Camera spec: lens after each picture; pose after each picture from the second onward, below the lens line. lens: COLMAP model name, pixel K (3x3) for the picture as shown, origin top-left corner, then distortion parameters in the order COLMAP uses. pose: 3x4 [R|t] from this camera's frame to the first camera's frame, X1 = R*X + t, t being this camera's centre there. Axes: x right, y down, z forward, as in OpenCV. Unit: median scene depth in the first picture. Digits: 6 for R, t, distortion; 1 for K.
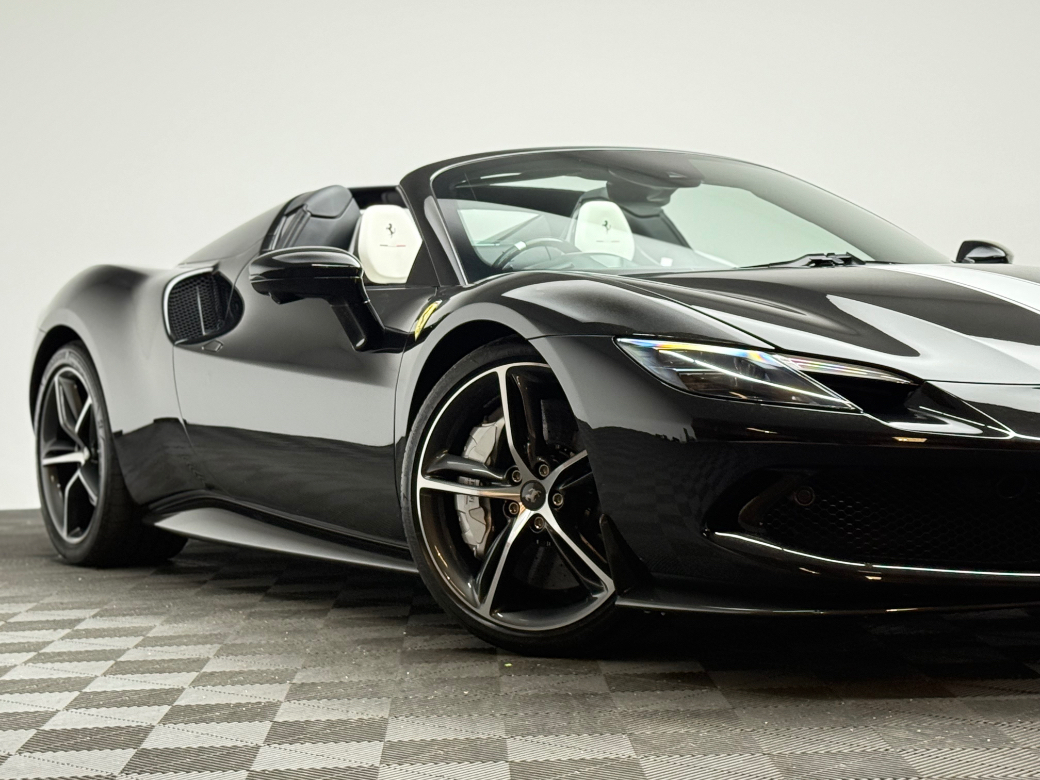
lens RADIAL K [[2161.1, 0, 516.4], [0, 2161.1, 386.3], [0, 0, 1]] dist [0.212864, 0.000000]
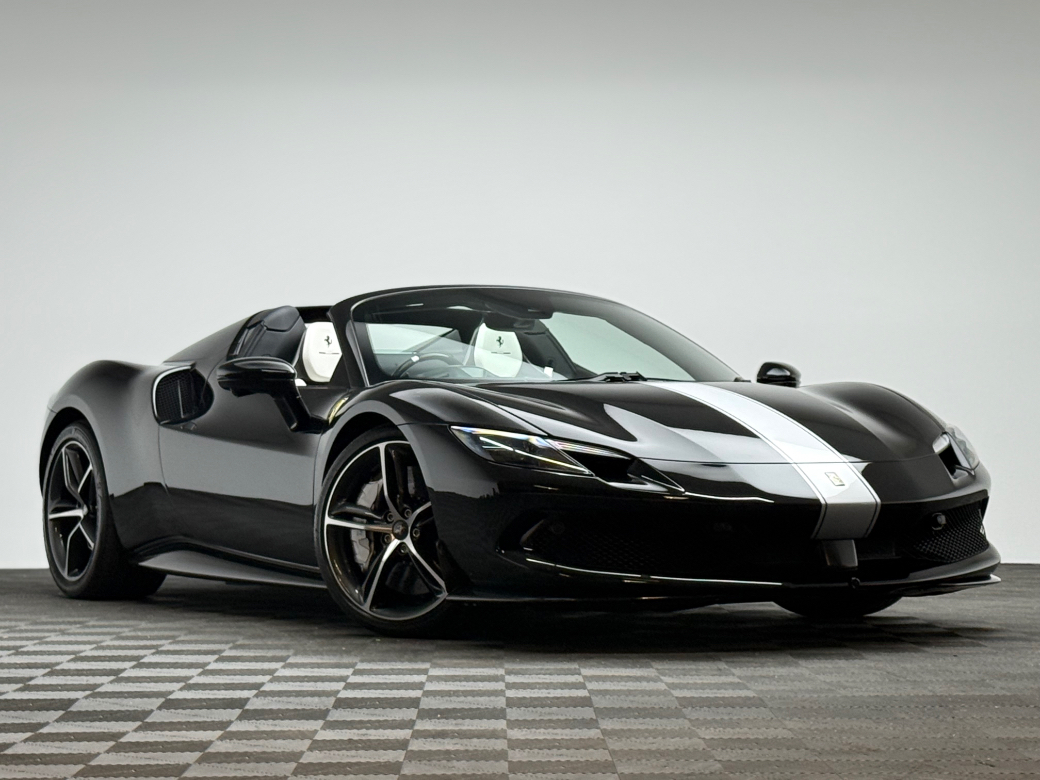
lens RADIAL K [[2582.0, 0, 522.3], [0, 2582.0, 393.0], [0, 0, 1]] dist [0.215848, 0.000000]
pose [[0.999567, 0.027750, -0.009757, 0.095112], [-0.028107, 0.998863, -0.038511, 0.019871], [0.008677, 0.038769, 0.999211, -0.702900]]
